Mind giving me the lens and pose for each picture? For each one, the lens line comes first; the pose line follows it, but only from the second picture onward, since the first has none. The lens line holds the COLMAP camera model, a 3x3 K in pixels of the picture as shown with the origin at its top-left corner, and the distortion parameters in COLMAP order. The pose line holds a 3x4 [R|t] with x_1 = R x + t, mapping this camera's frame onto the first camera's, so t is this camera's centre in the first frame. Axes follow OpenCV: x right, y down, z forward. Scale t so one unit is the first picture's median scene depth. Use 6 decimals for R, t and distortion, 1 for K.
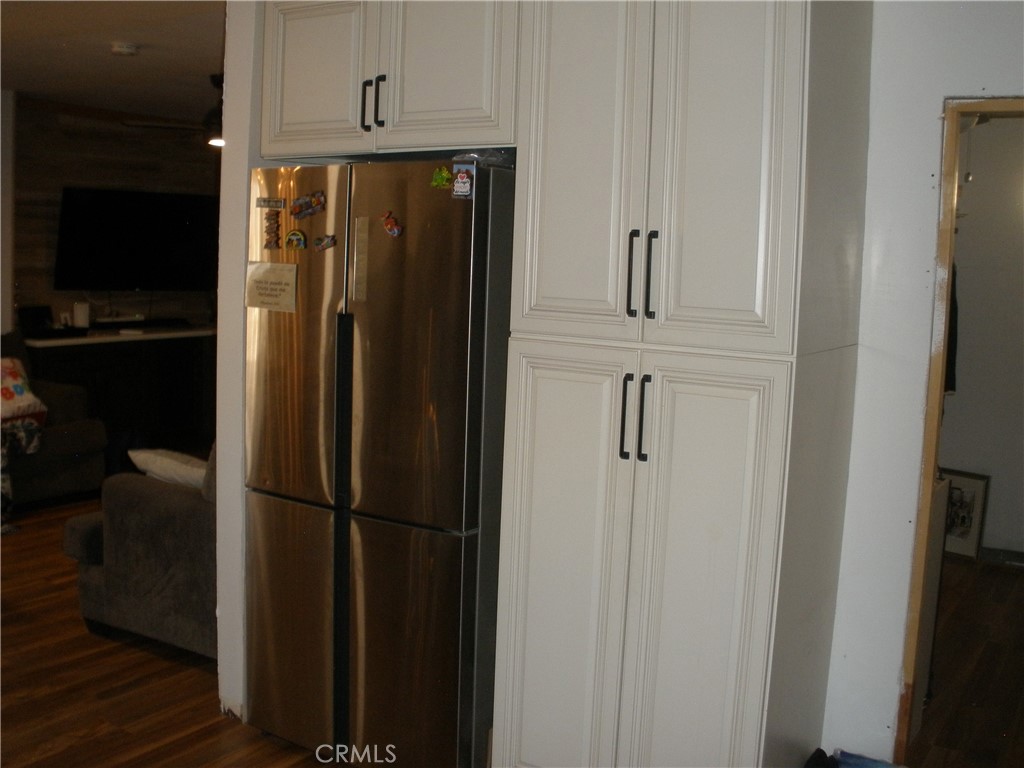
lens RADIAL K [[1101.4, 0, 512.0], [0, 1101.4, 384.0], [0, 0, 1]] dist [-0.295869, 0.326495]
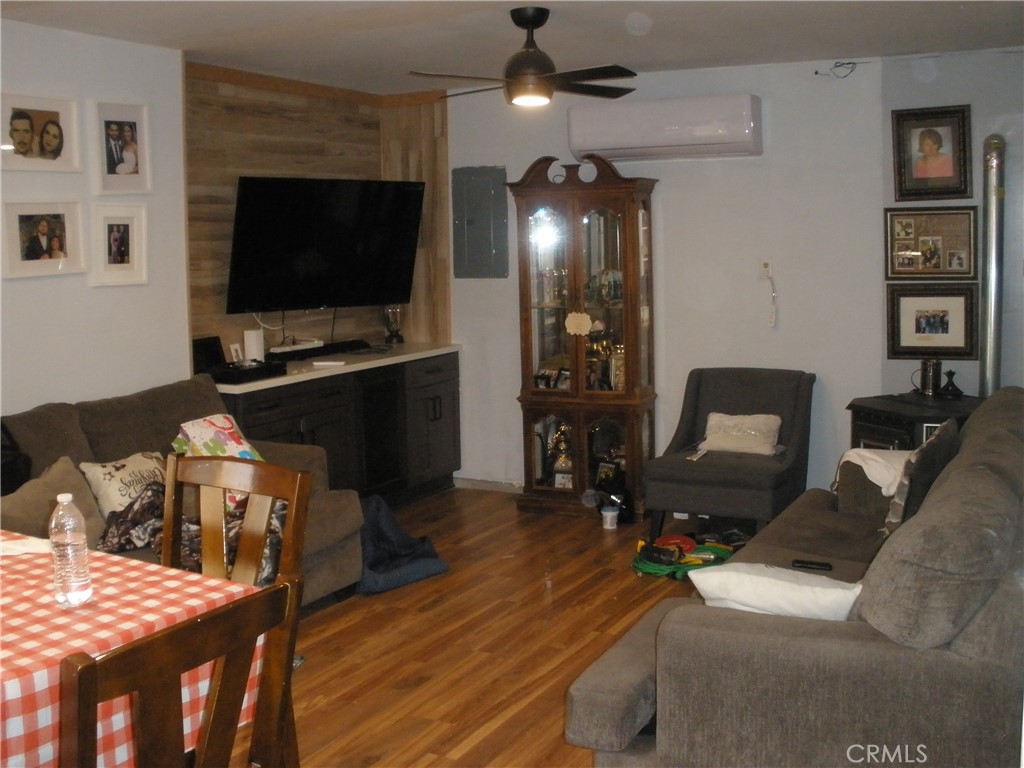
lens RADIAL K [[1101.4, 0, 512.0], [0, 1101.4, 384.0], [0, 0, 1]] dist [-0.295869, 0.326495]
pose [[0.994899, -0.069334, 0.073275, -0.284628], [0.068626, 0.997569, 0.012132, -0.034758], [-0.073938, -0.007042, 0.997238, 0.209784]]
